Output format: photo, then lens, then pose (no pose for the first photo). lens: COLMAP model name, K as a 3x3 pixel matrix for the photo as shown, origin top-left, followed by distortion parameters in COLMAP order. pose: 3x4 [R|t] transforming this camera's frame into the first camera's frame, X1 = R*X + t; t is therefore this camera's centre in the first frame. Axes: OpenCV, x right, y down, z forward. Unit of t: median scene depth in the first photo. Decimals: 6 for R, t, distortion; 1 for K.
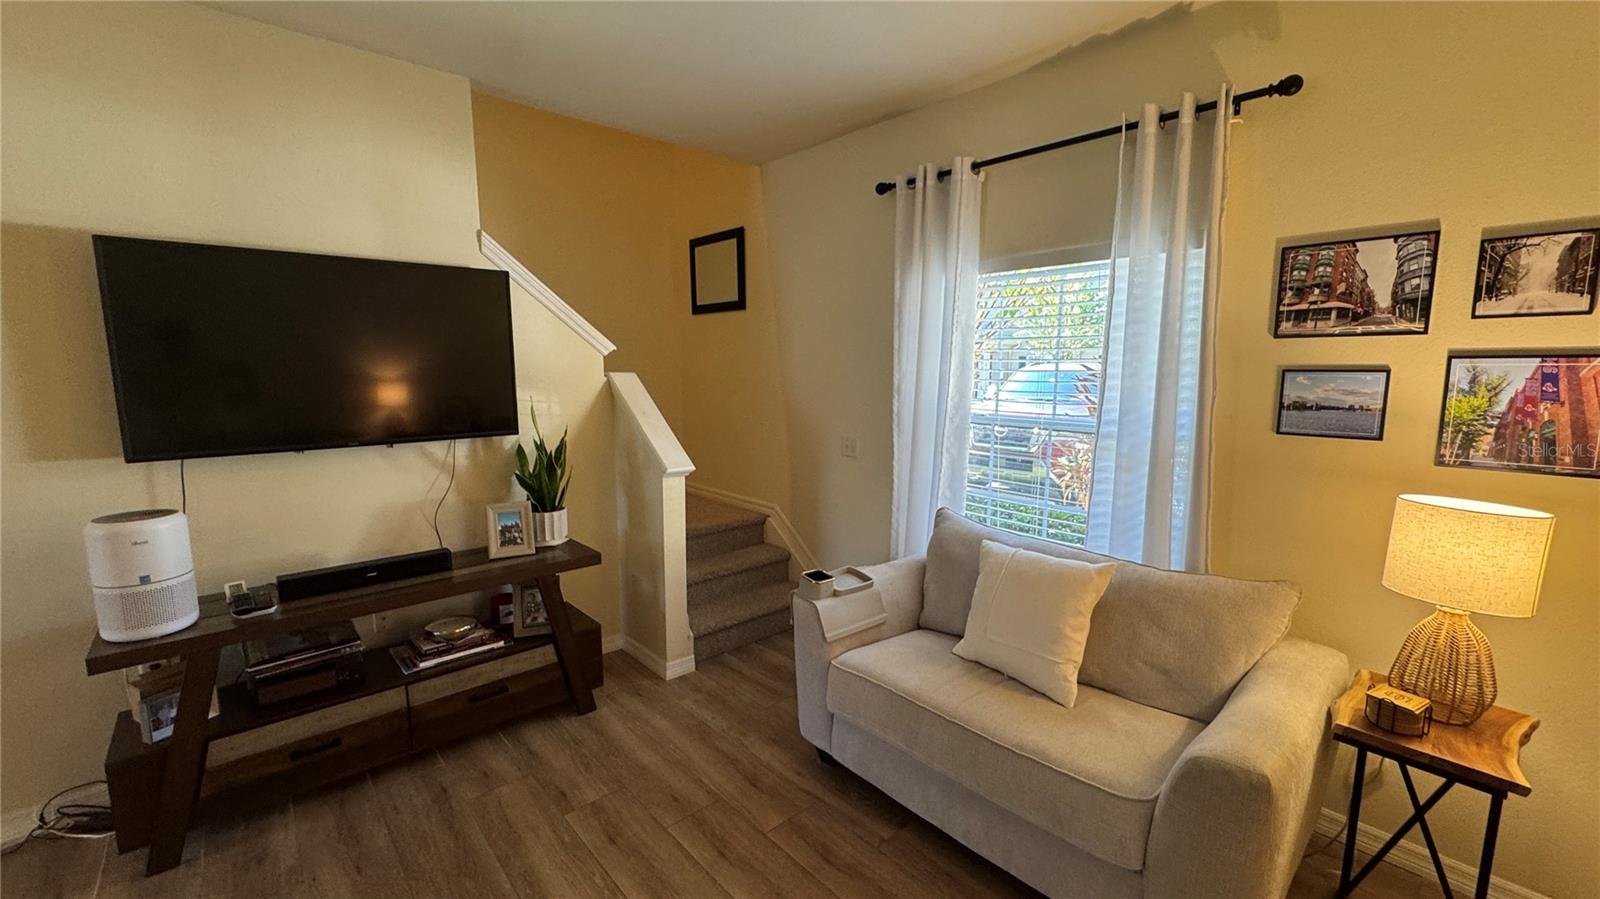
lens RADIAL K [[642.7, 0, 800.0], [0, 642.7, 449.5], [0, 0, 1]] dist [-0.001963, 0.000565]
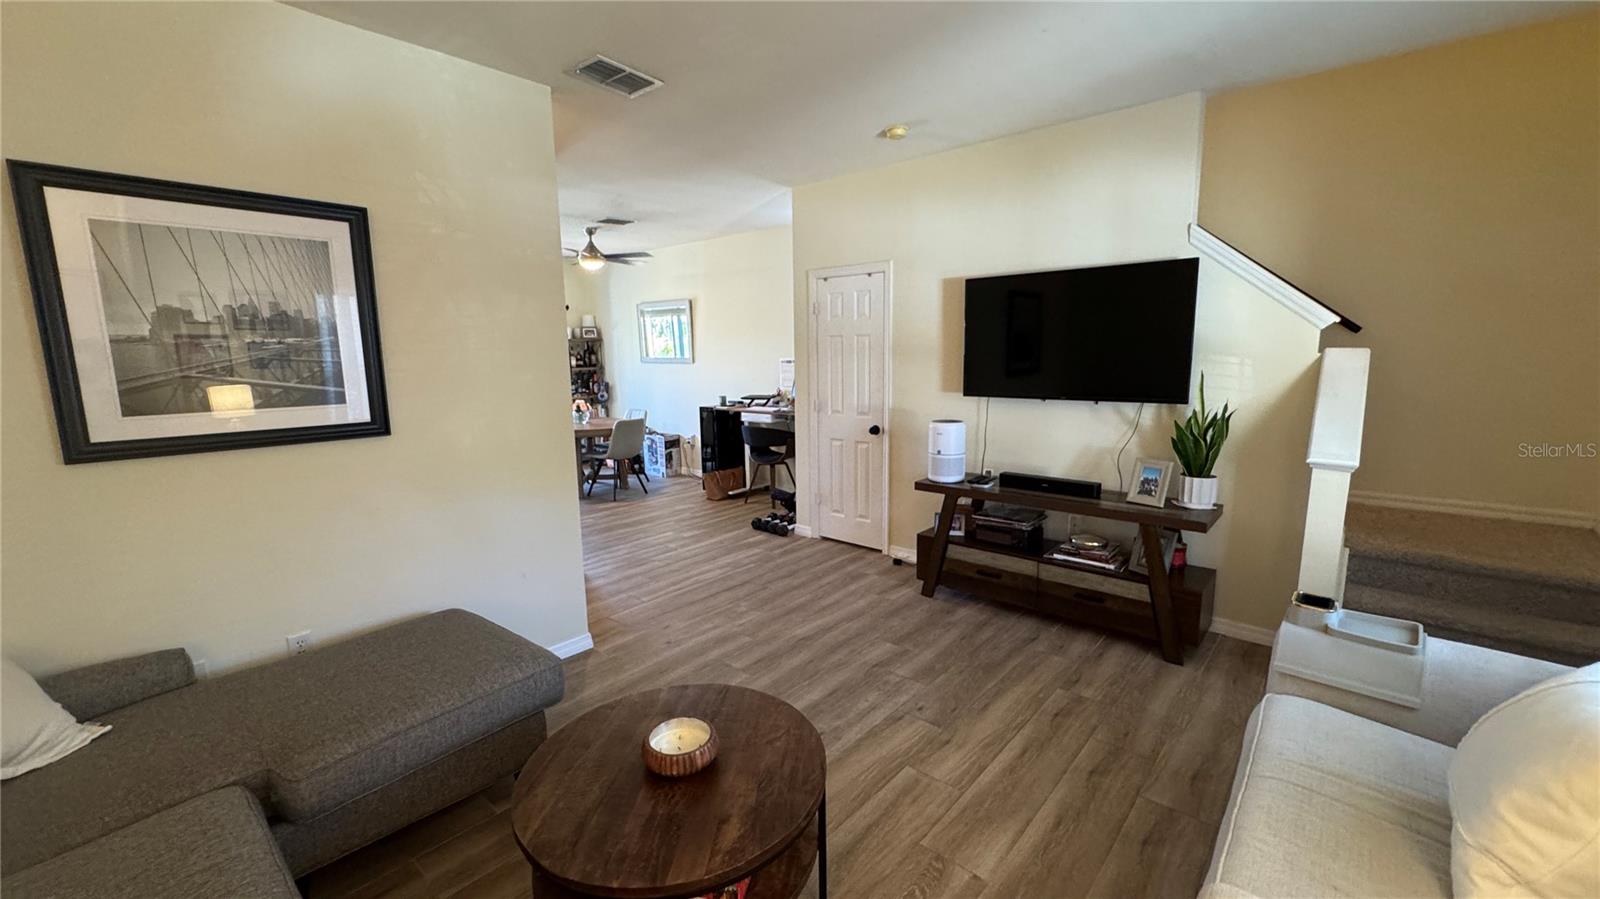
lens RADIAL K [[642.7, 0, 800.0], [0, 642.7, 449.5], [0, 0, 1]] dist [-0.001963, 0.000565]
pose [[0.116482, 0.151636, -0.981549, 0.821608], [-0.116142, 0.983576, 0.138166, -0.030020], [0.986379, 0.097905, 0.132181, 0.271921]]
